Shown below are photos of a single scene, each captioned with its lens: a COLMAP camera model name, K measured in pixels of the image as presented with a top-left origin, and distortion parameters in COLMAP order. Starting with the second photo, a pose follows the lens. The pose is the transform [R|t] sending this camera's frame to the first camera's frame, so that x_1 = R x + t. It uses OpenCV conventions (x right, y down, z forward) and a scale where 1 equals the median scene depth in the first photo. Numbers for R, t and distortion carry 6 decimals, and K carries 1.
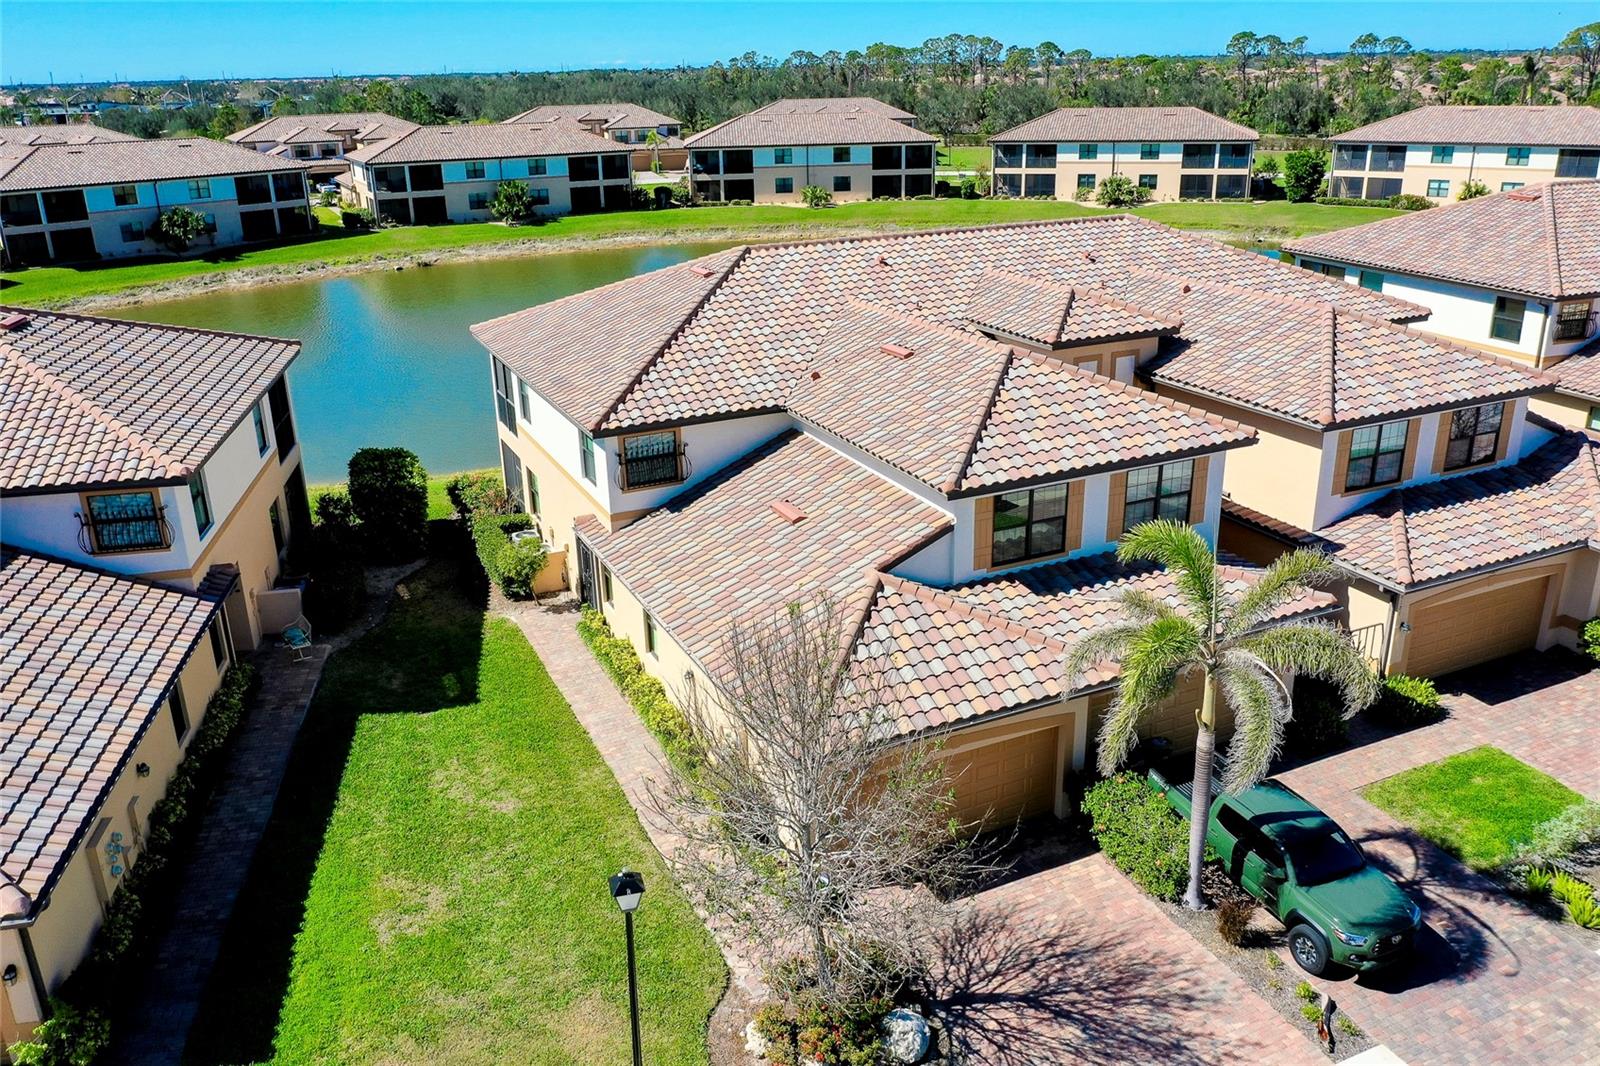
lens RADIAL K [[1260.0, 0, 805.7], [0, 1260.0, 530.3], [0, 0, 1]] dist [-0.007071, 0.004878]
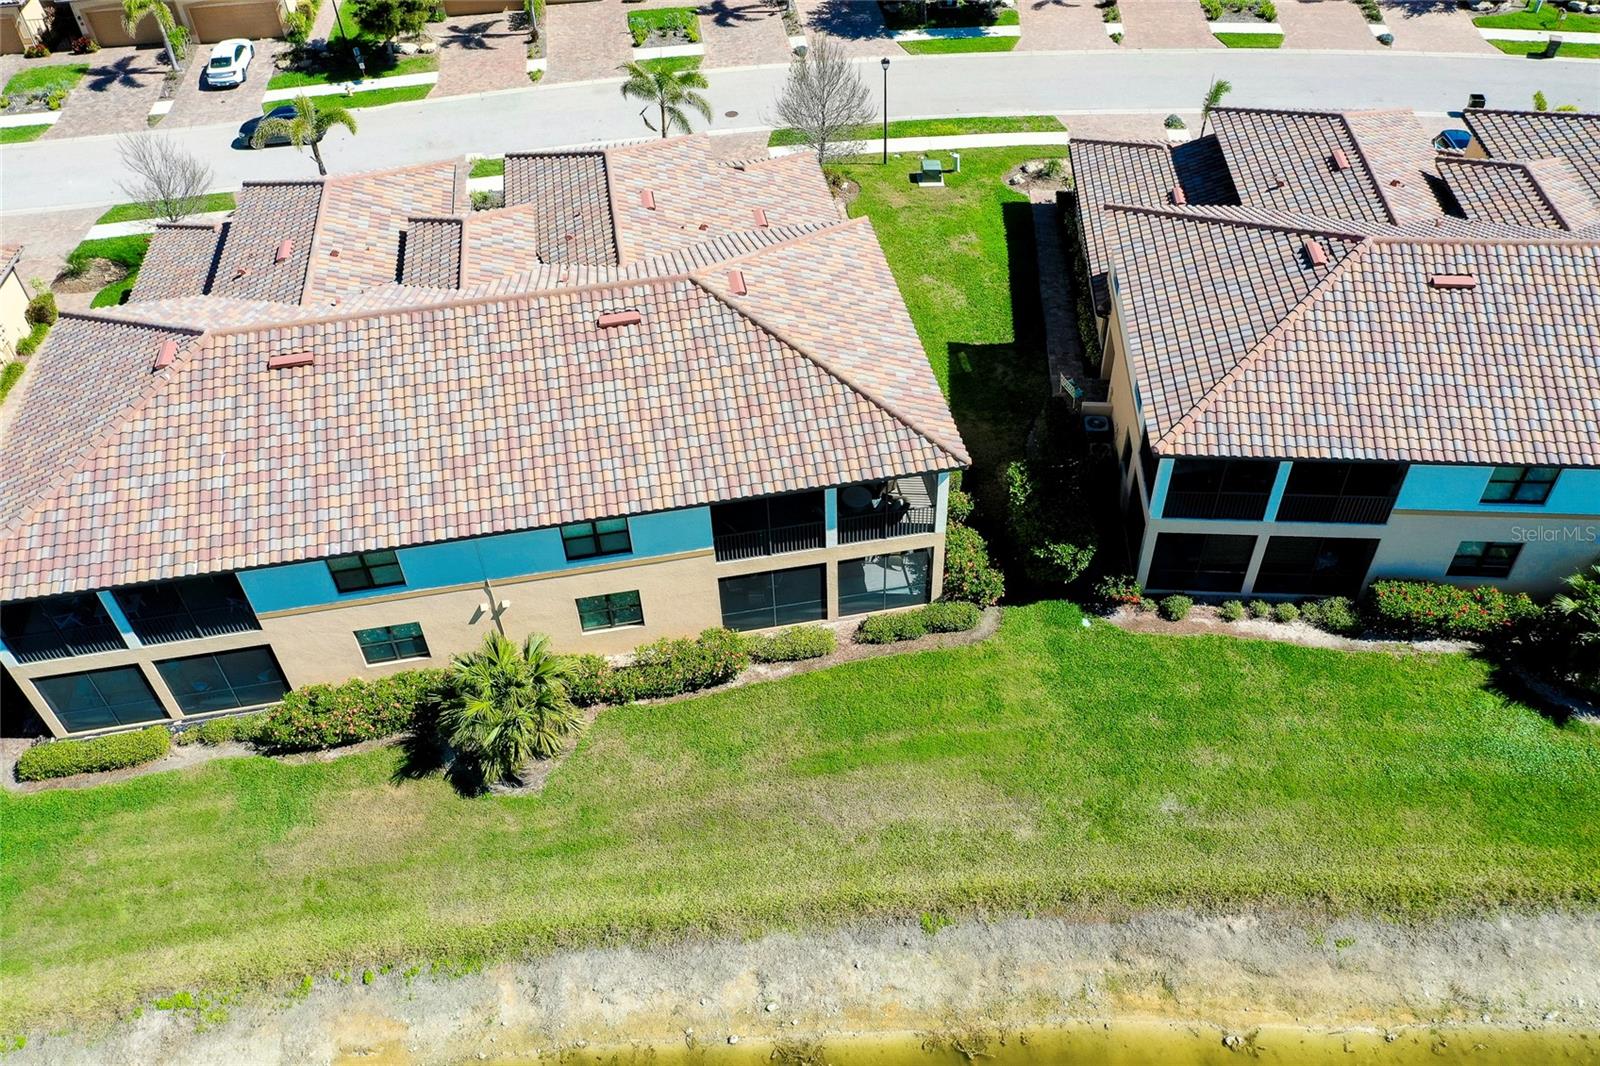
lens RADIAL K [[1260.0, 0, 803.8], [0, 1260.0, 527.4], [0, 0, 1]] dist [-0.007071, 0.004878]
pose [[-0.962880, -0.147651, 0.225968, -0.509672], [0.138831, 0.447035, 0.883677, -1.311161], [-0.231491, 0.882246, -0.409943, 2.020783]]
